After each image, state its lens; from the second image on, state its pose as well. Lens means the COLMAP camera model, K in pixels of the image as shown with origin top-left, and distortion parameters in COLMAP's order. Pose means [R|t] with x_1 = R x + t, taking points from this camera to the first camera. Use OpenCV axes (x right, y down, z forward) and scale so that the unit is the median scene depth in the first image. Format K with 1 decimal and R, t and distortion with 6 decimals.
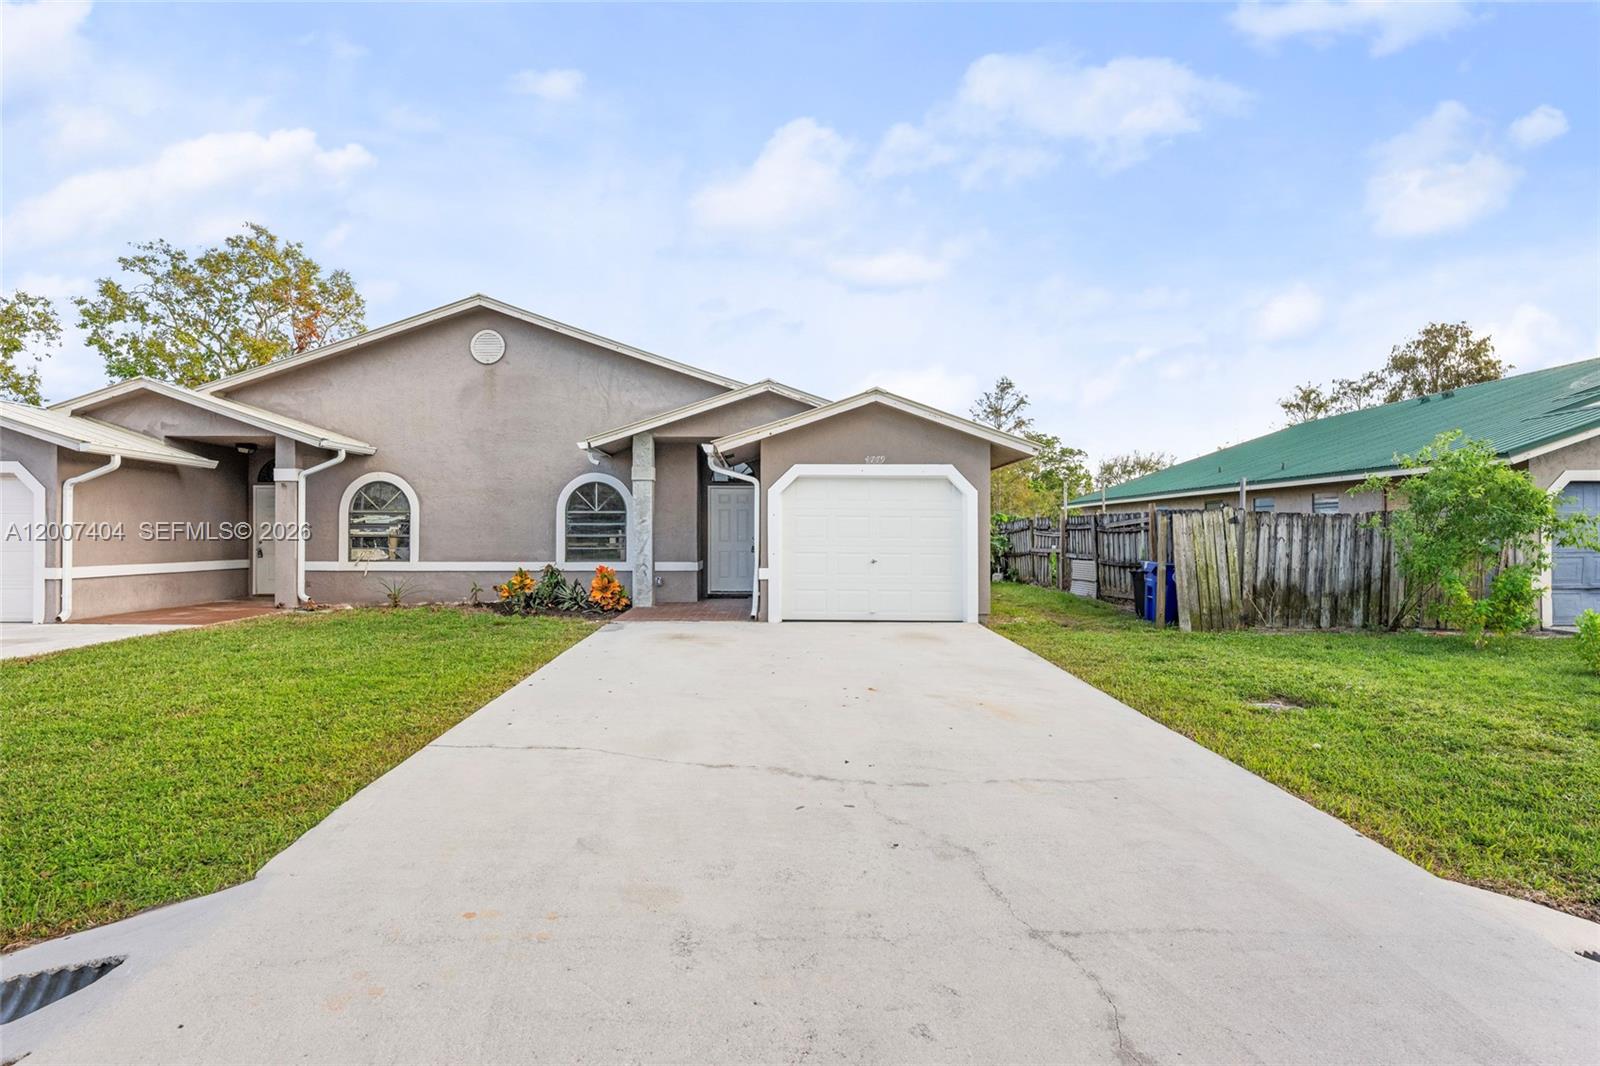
lens RADIAL K [[921.2, 0, 800.0], [0, 921.2, 533.0], [0, 0, 1]] dist [-0.001287, 0.000095]
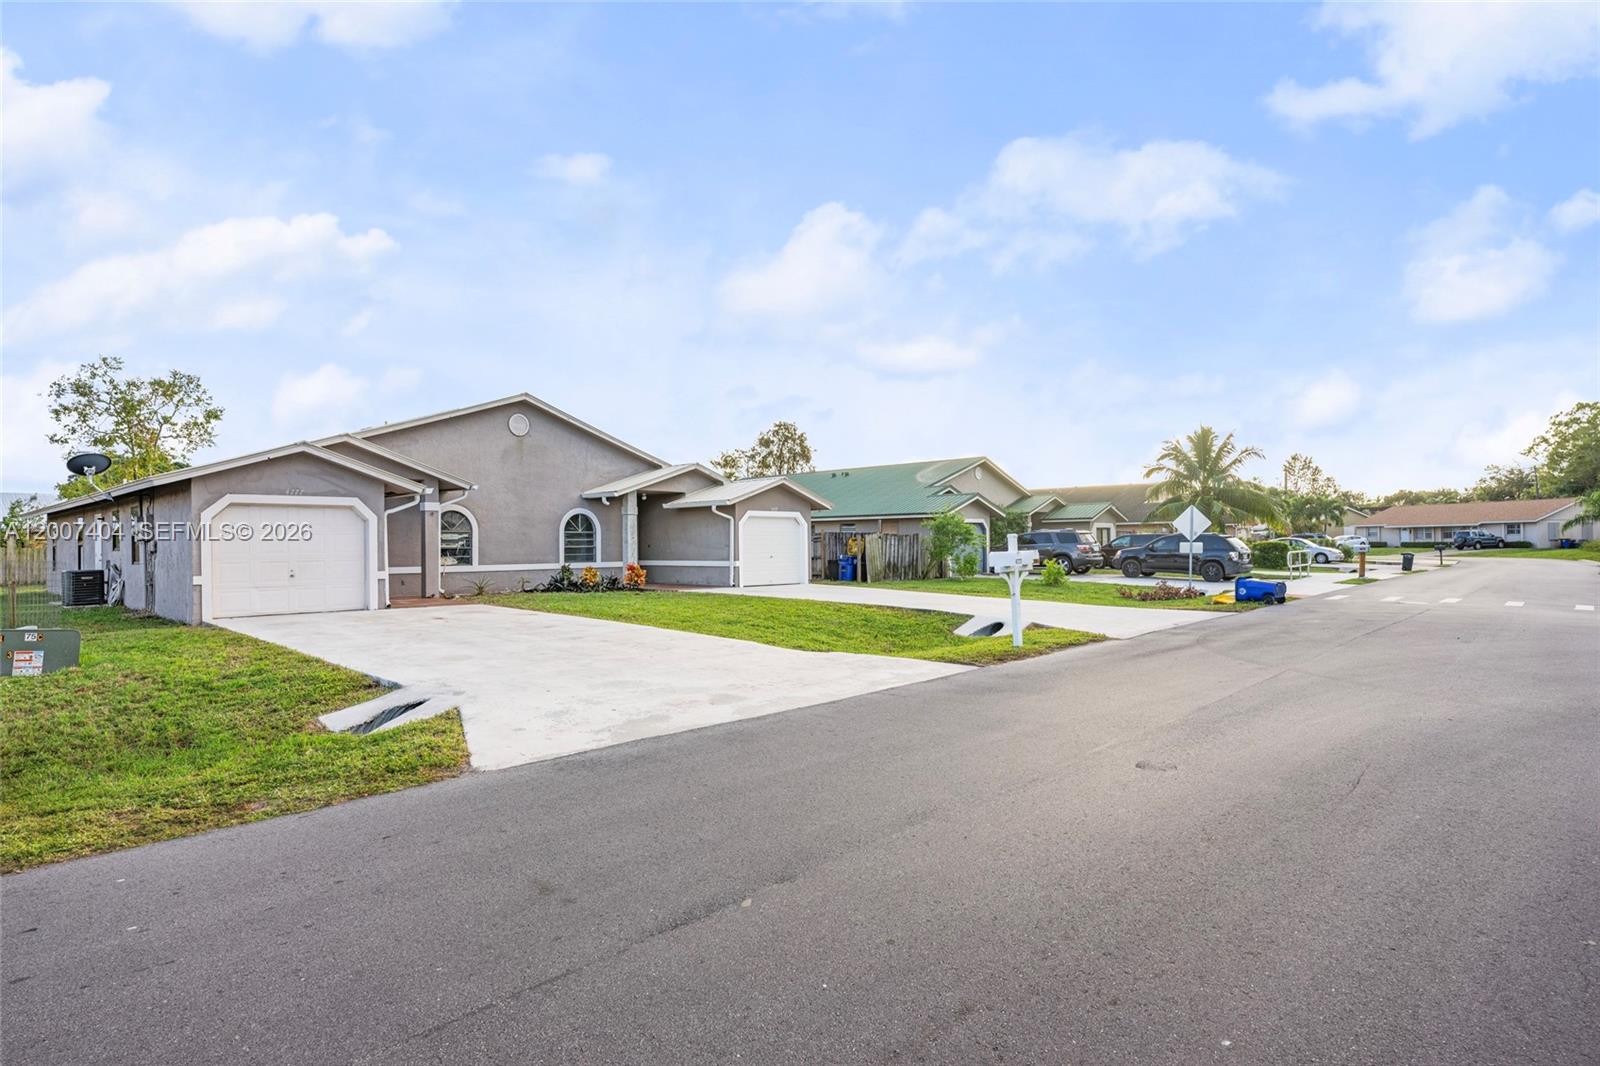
lens RADIAL K [[835.7, 0, 800.0], [0, 835.7, 533.0], [0, 0, 1]] dist [0.001412, 0.000070]
pose [[0.698736, 0.001603, 0.715378, -1.095952], [0.007024, 0.999934, -0.009101, -0.005376], [-0.715345, 0.011384, 0.698678, -0.341161]]
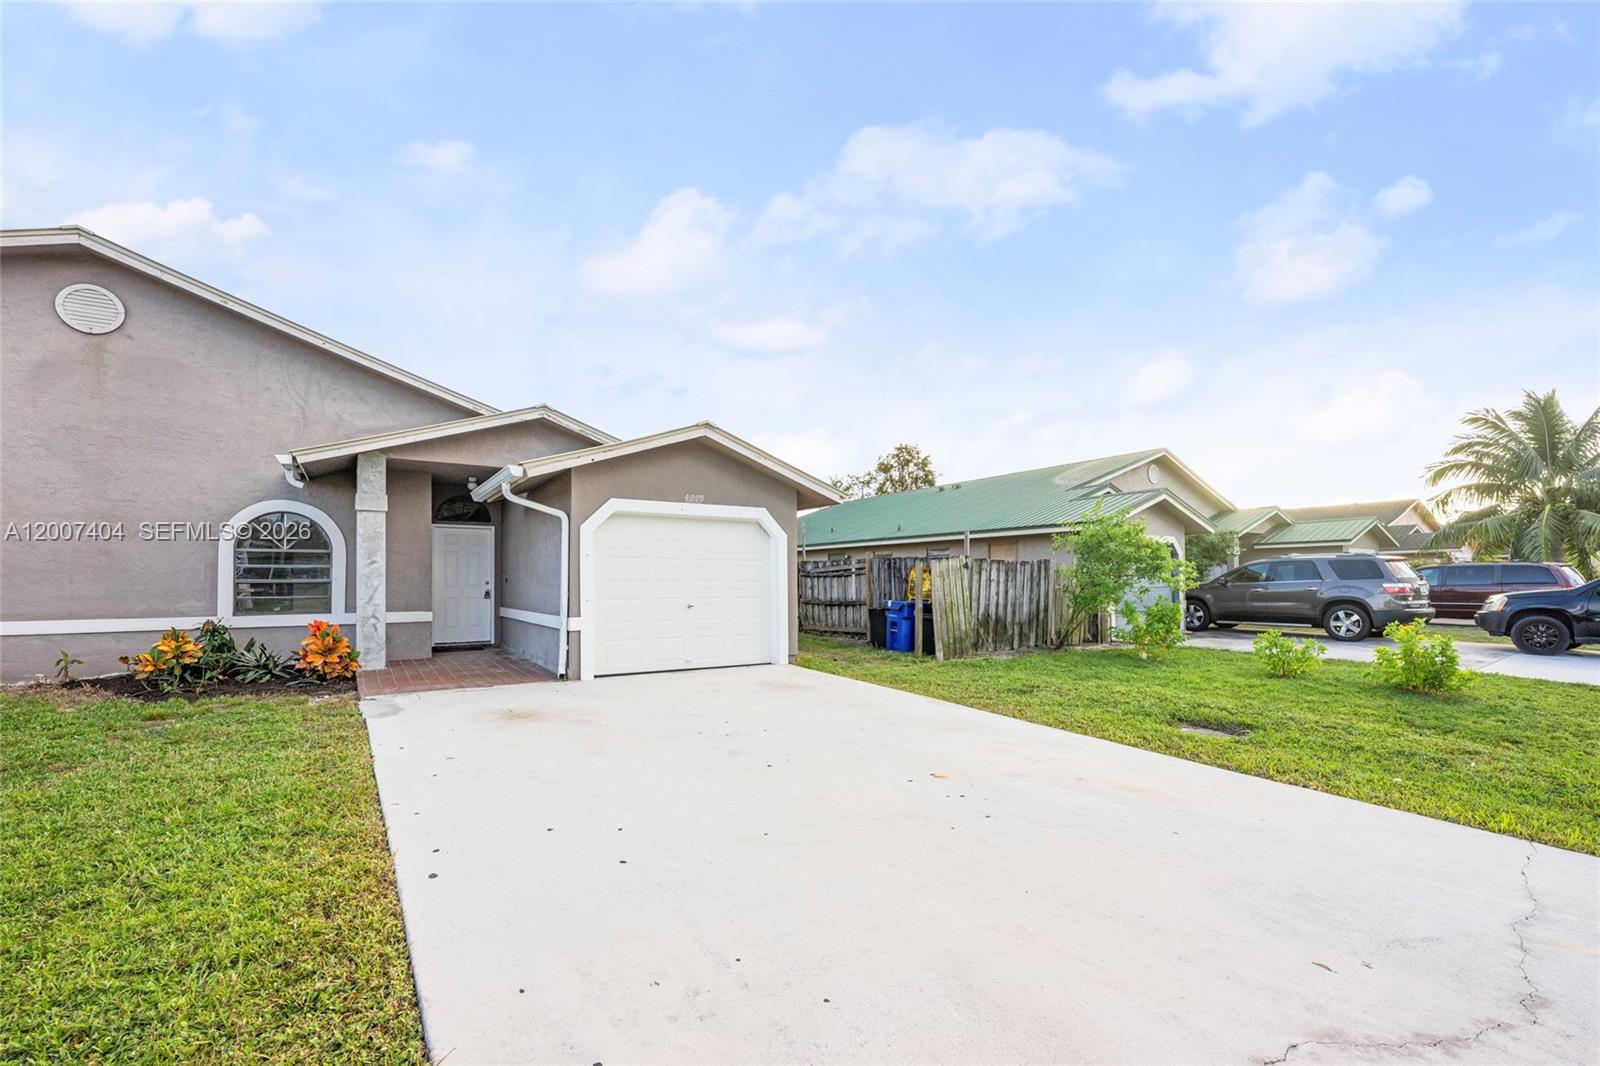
lens RADIAL K [[677.3, 0, 804.8], [0, 677.3, 570.1], [0, 0, 1]] dist [-0.000556, 0.000193]
pose [[0.845200, 0.004123, 0.534434, -0.168818], [0.003084, 0.999916, -0.012592, 0.002524], [-0.534441, 0.012290, 0.845117, 0.306812]]
